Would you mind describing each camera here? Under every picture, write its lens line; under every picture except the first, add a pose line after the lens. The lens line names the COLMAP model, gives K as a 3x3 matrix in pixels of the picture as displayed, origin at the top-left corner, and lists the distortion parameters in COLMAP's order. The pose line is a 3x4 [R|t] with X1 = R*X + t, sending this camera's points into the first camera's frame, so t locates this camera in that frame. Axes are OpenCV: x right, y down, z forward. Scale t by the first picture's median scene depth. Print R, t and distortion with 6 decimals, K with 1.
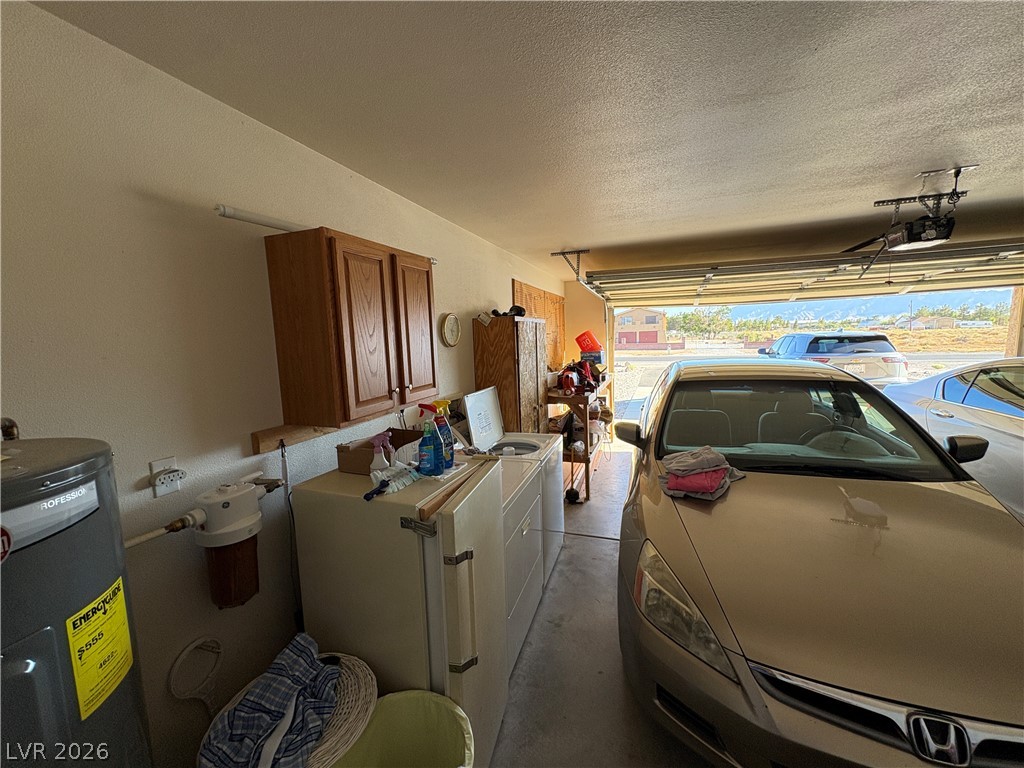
lens RADIAL K [[407.6, 0, 512.0], [0, 407.6, 384.0], [0, 0, 1]] dist [0.000461, 0.000137]
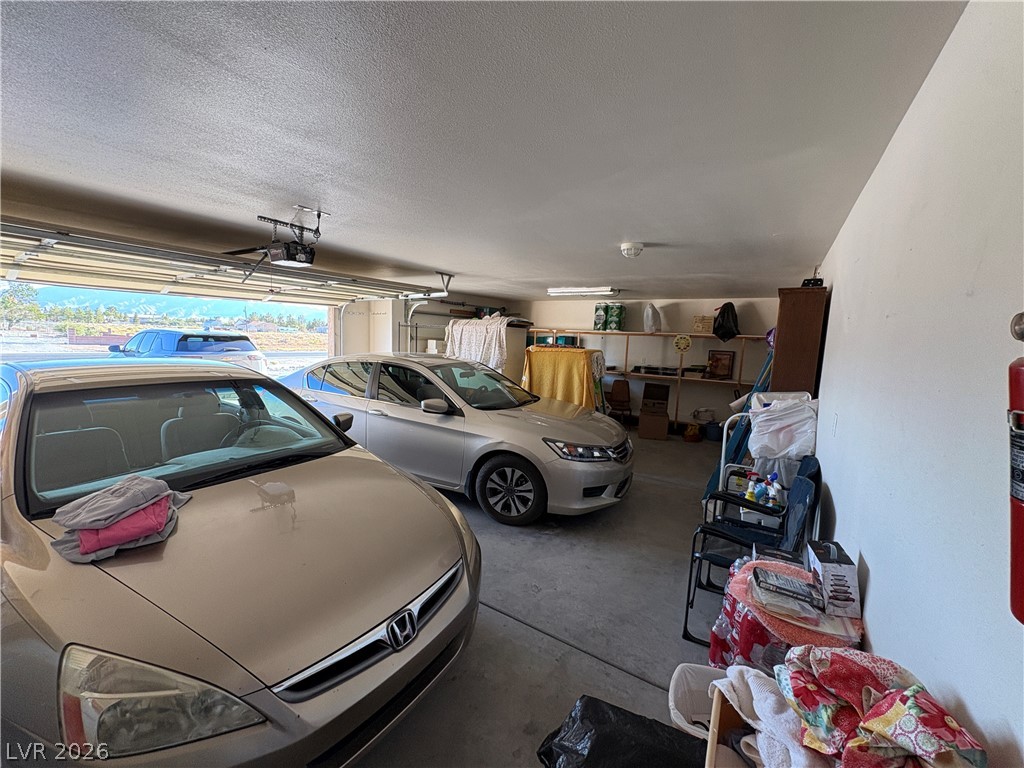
lens RADIAL K [[407.6, 0, 512.0], [0, 407.6, 384.0], [0, 0, 1]] dist [0.000461, 0.000137]
pose [[0.221486, -0.071486, 0.972540, -0.071934], [0.066453, 0.996098, 0.058084, -0.010760], [-0.972897, 0.051763, 0.225372, 0.111823]]
